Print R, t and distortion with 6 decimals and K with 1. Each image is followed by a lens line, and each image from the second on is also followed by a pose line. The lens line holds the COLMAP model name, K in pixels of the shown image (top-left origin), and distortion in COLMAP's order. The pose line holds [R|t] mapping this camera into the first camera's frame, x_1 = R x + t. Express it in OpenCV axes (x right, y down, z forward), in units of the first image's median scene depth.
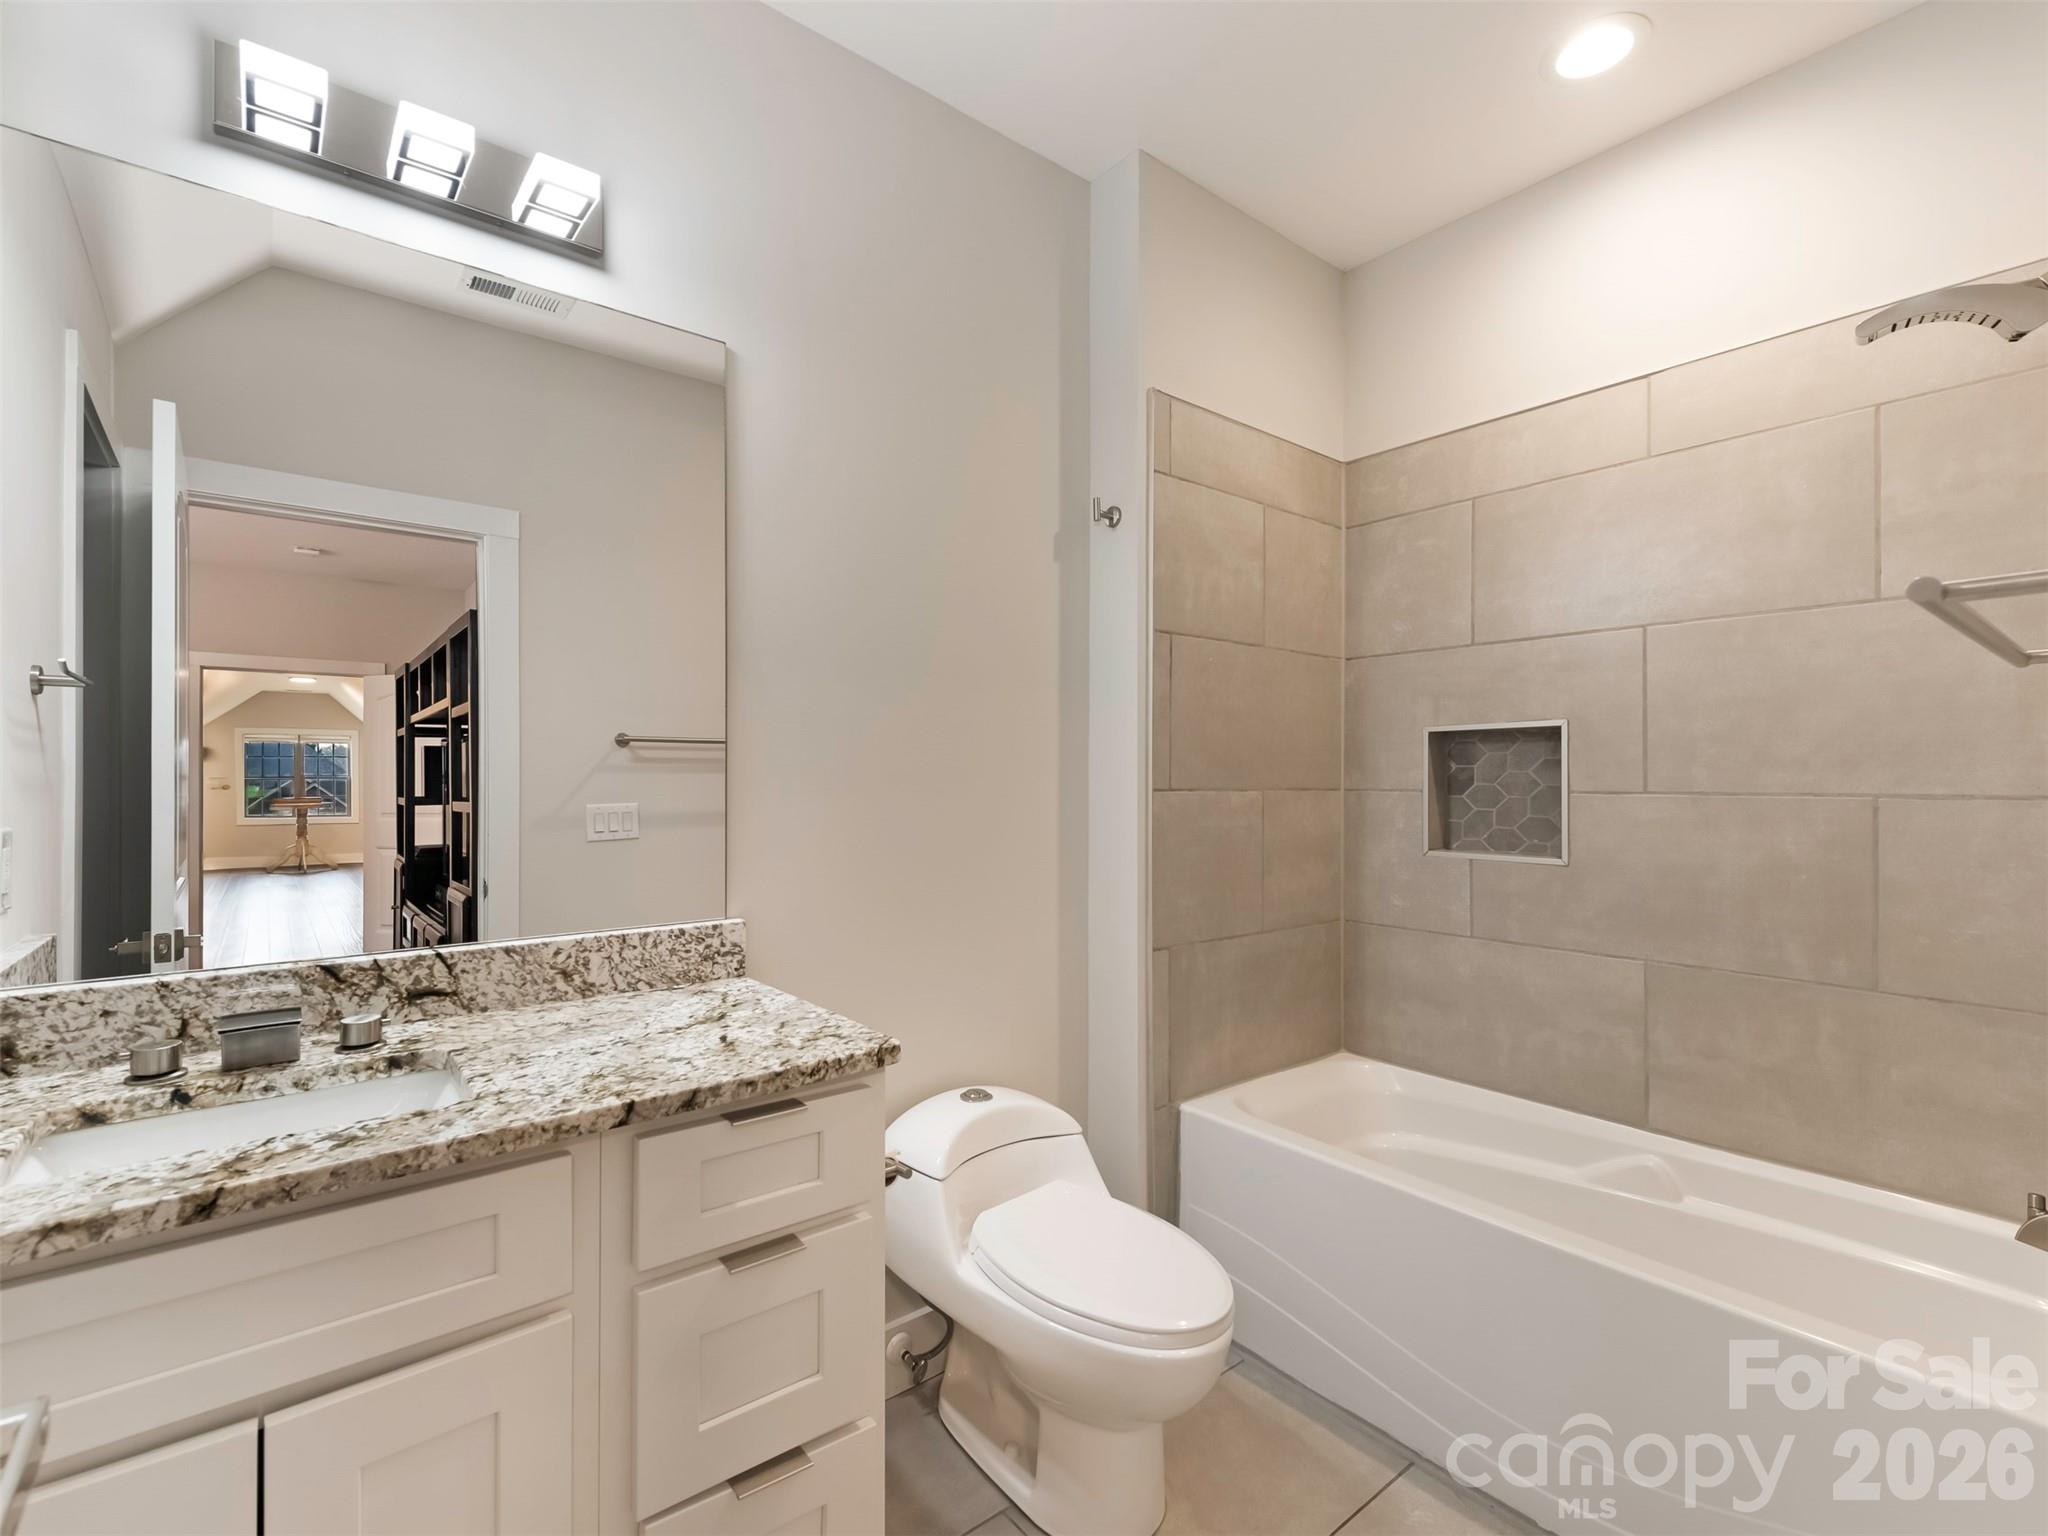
lens RADIAL K [[917.7, 0, 1020.1], [0, 917.7, 773.6], [0, 0, 1]] dist [0.018159, -0.001637]
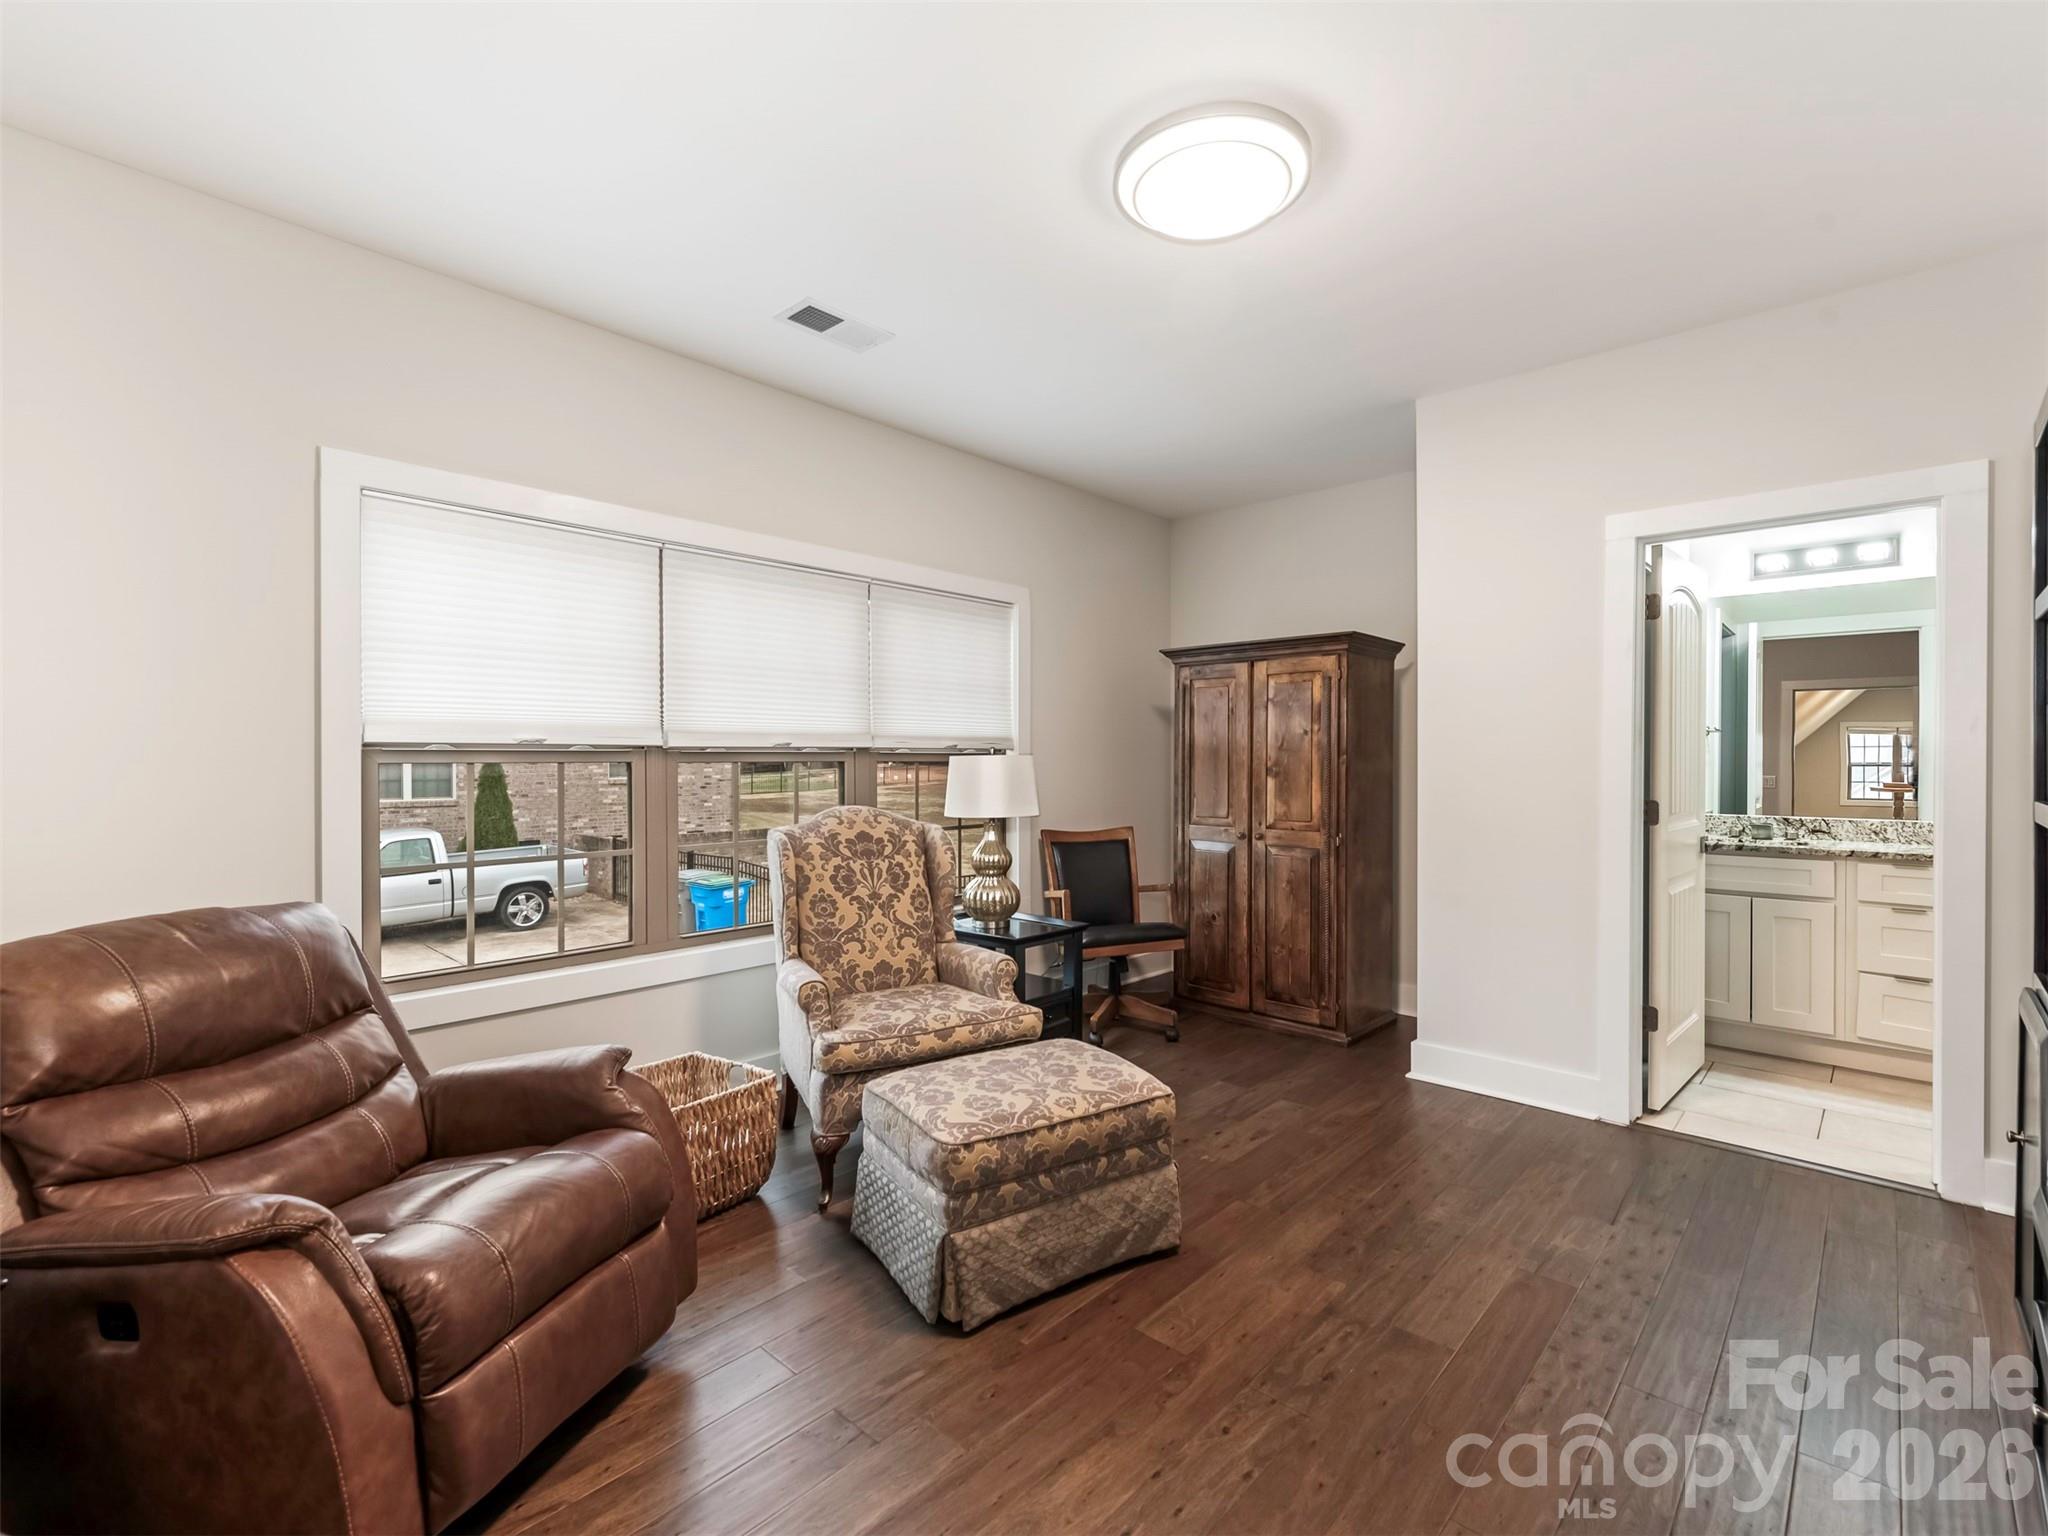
lens RADIAL K [[917.7, 0, 1021.0], [0, 917.7, 767.0], [0, 0, 1]] dist [0.018159, -0.001637]
pose [[0.130032, 0.006913, -0.991486, 2.041887], [0.001436, 0.999973, 0.007161, 0.000720], [0.991509, -0.002355, 0.130019, -1.992604]]
